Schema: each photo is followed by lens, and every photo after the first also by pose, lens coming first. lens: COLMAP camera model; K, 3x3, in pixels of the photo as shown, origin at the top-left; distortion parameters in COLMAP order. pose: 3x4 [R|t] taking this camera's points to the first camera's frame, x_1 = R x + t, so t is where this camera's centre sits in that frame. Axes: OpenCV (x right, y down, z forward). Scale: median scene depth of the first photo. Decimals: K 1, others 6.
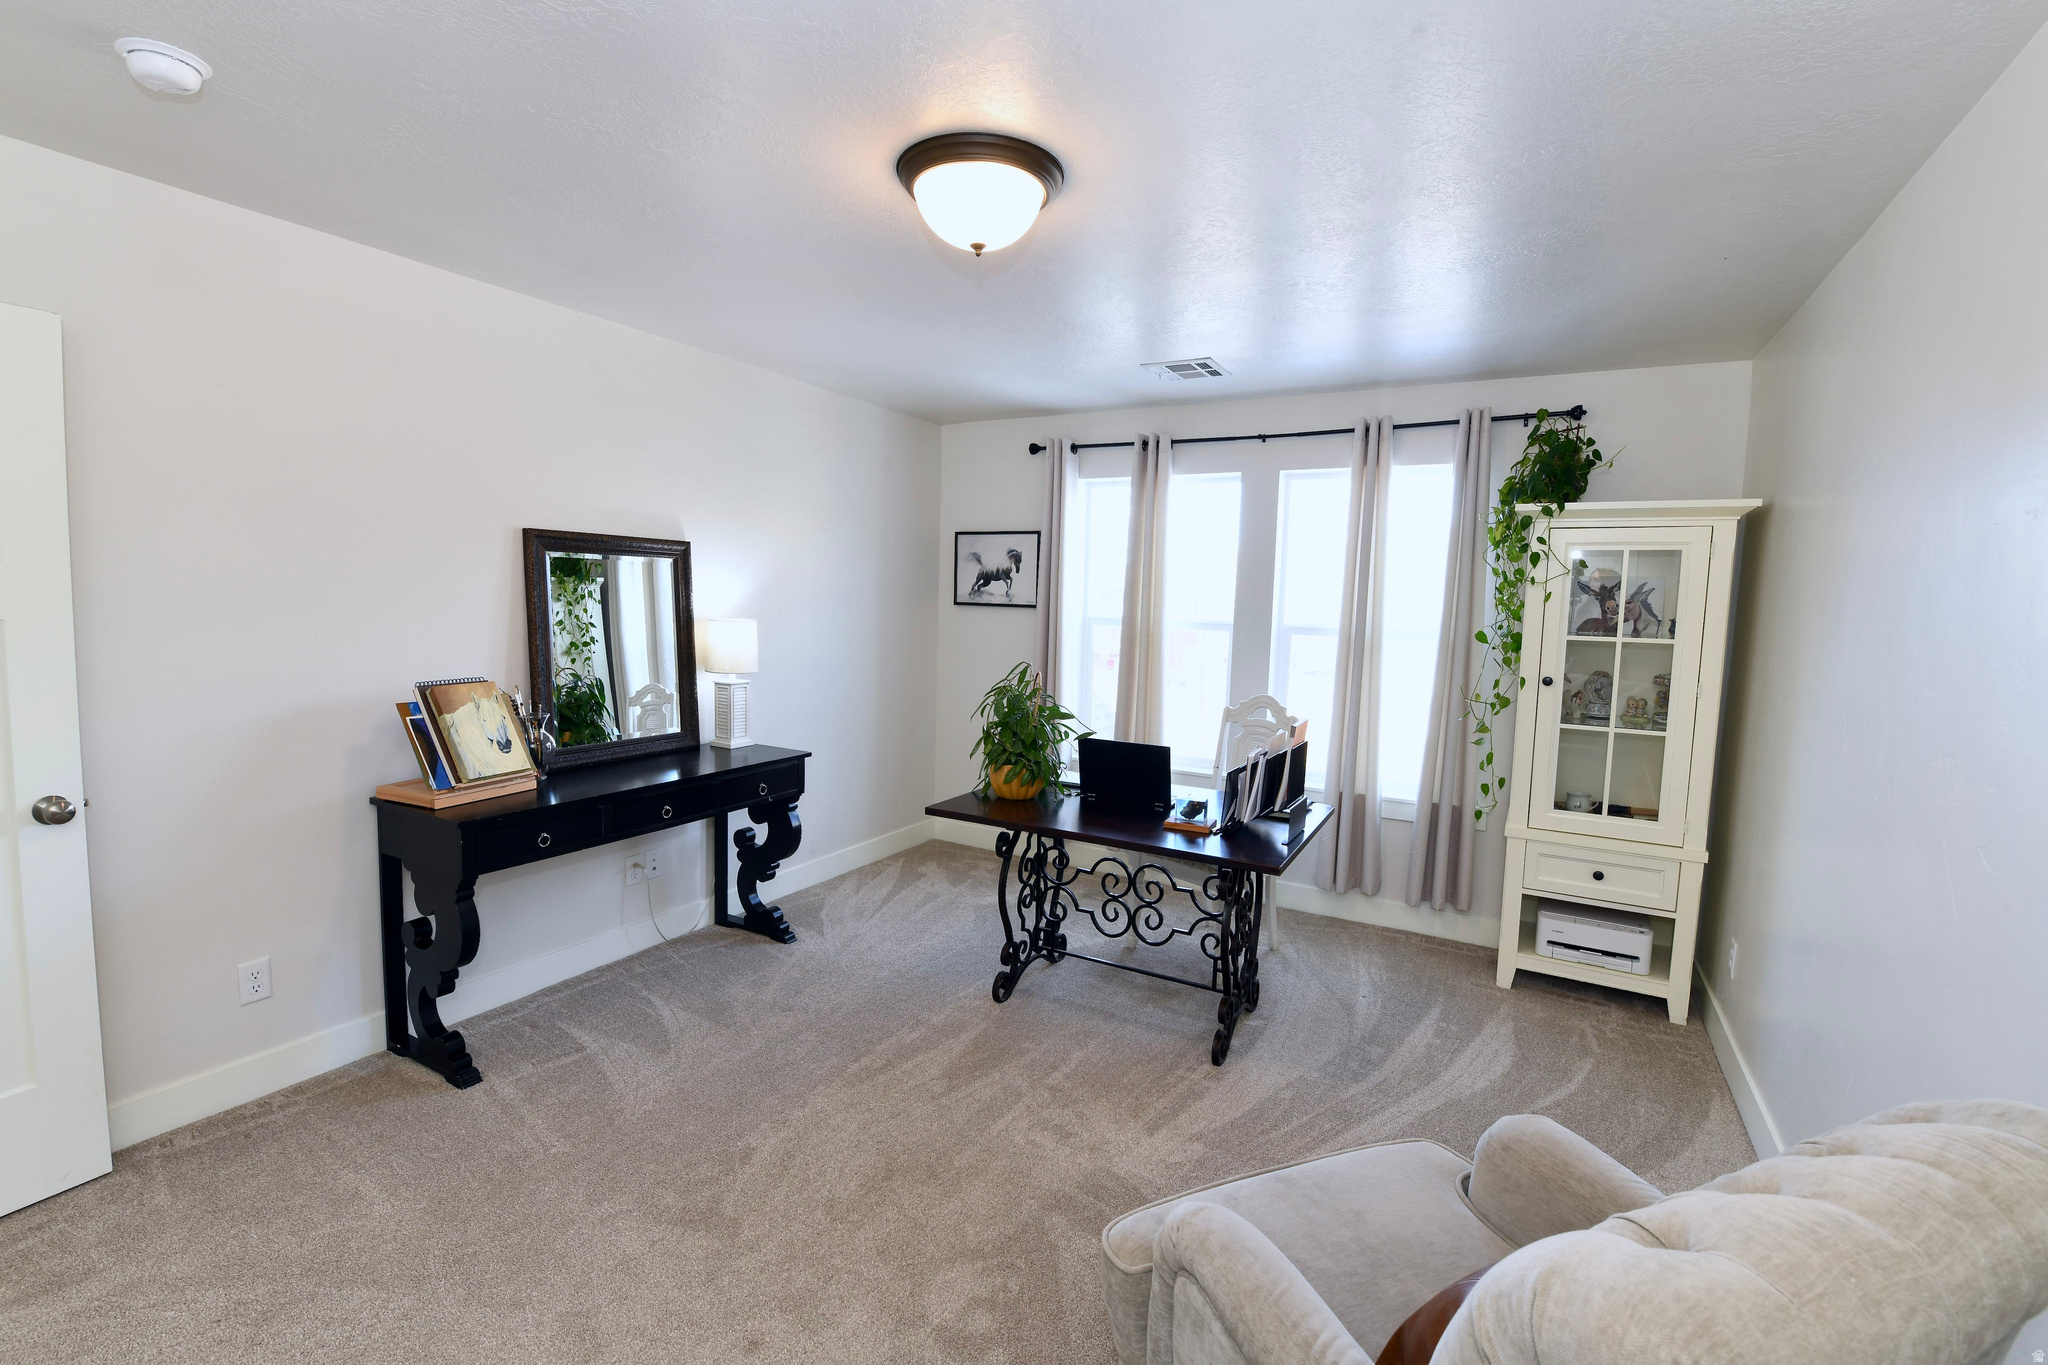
lens RADIAL K [[891.2, 0, 1028.4], [0, 891.2, 684.1], [0, 0, 1]] dist [-0.010443, -0.000082]
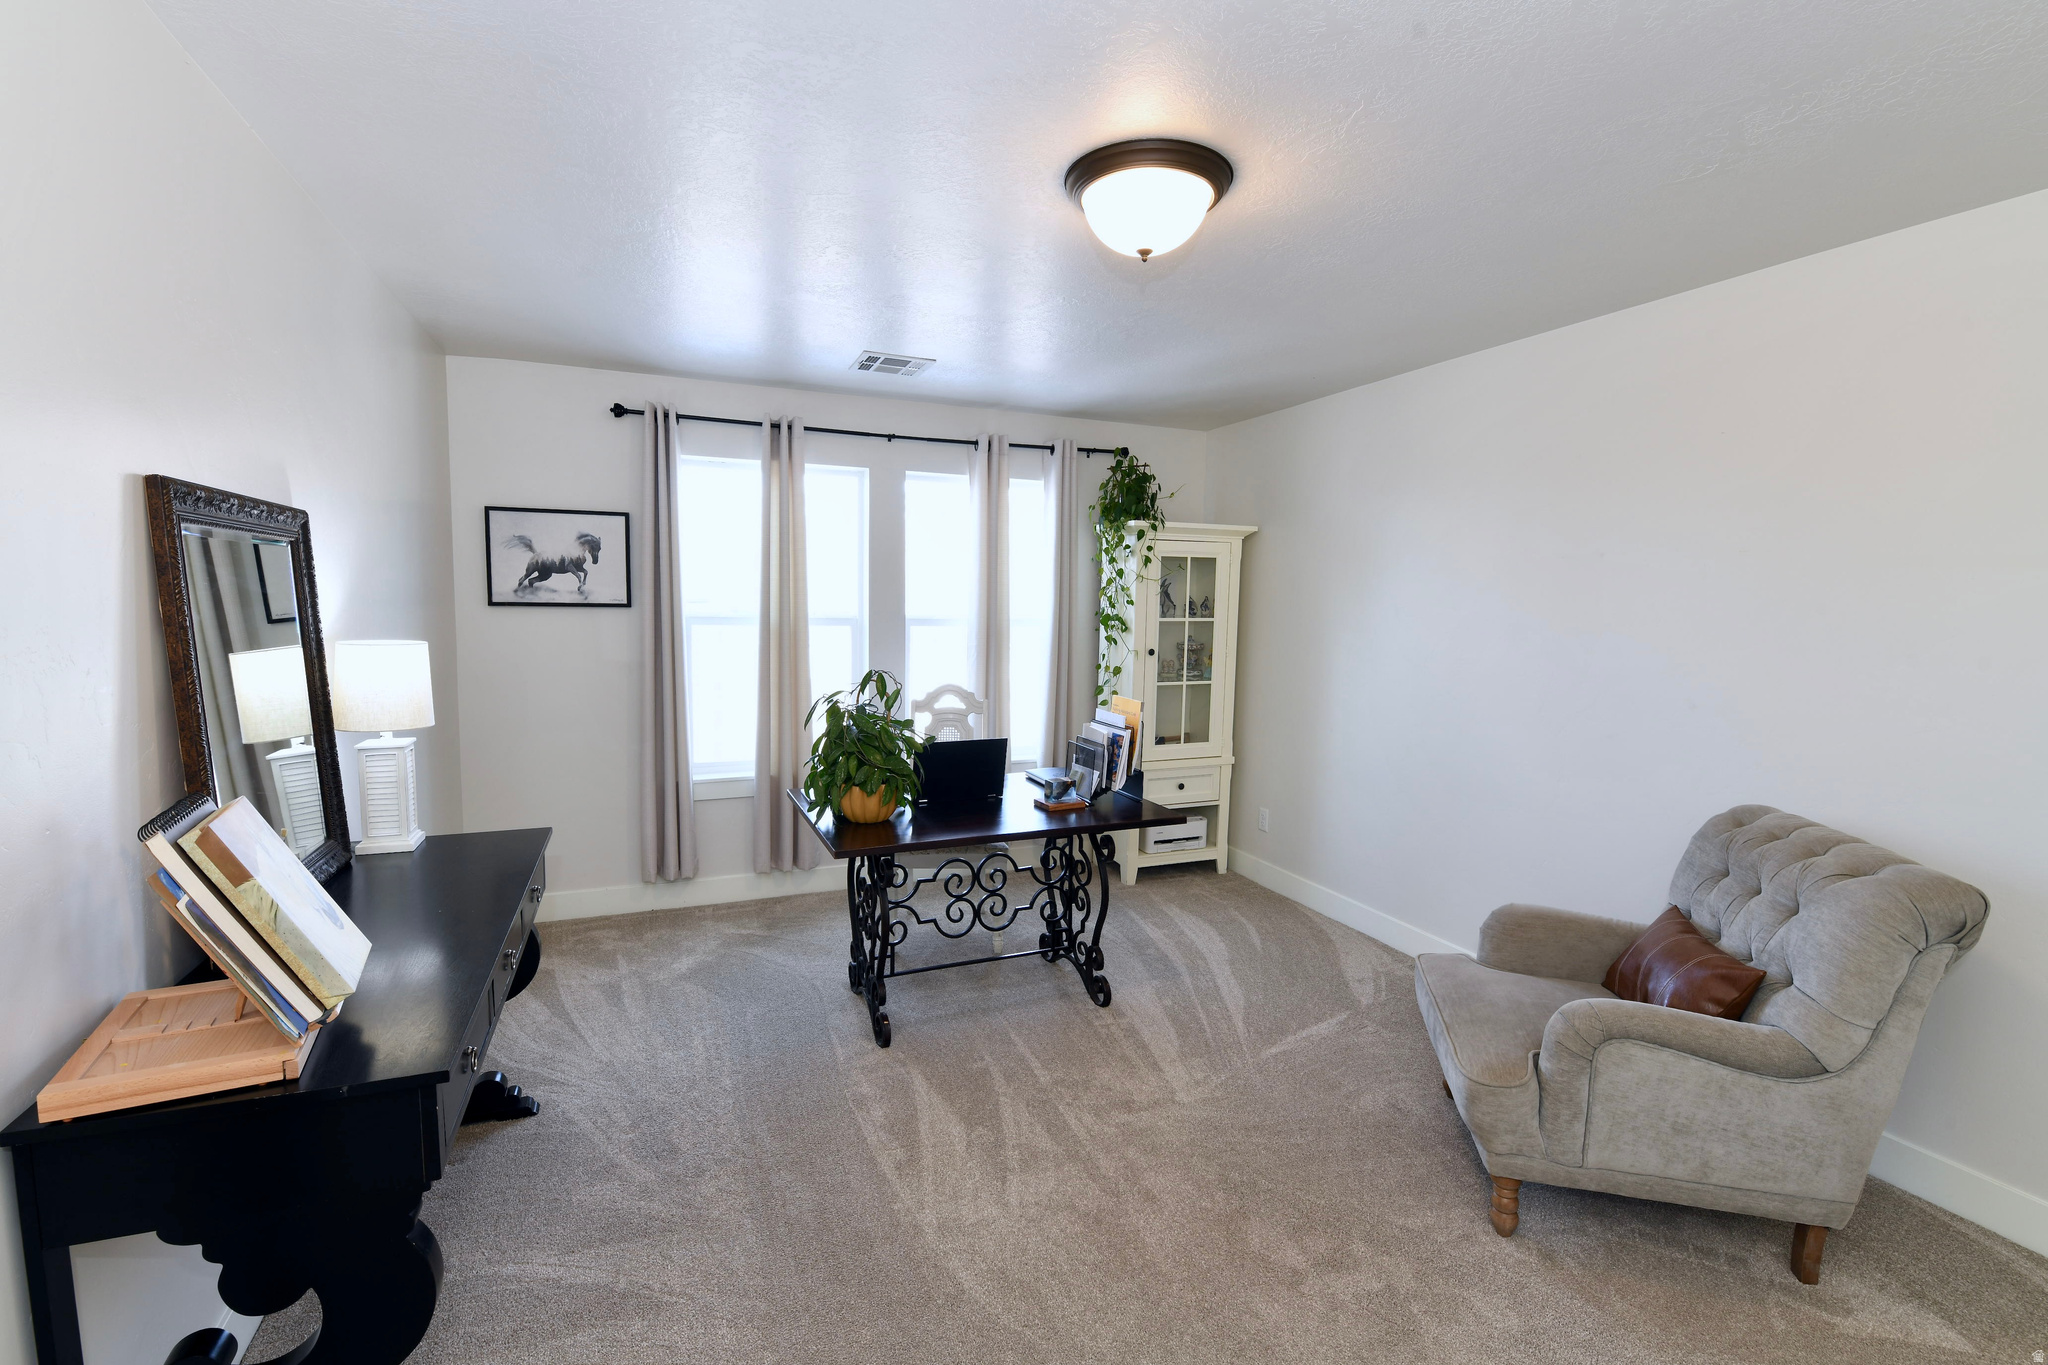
lens RADIAL K [[891.2, 0, 1028.1], [0, 891.2, 683.1], [0, 0, 1]] dist [-0.010443, -0.000082]
pose [[0.610396, -0.094794, 0.786404, -0.593274], [0.080243, 0.995106, 0.057668, -0.048767], [-0.788022, 0.027903, 0.615015, 0.305502]]
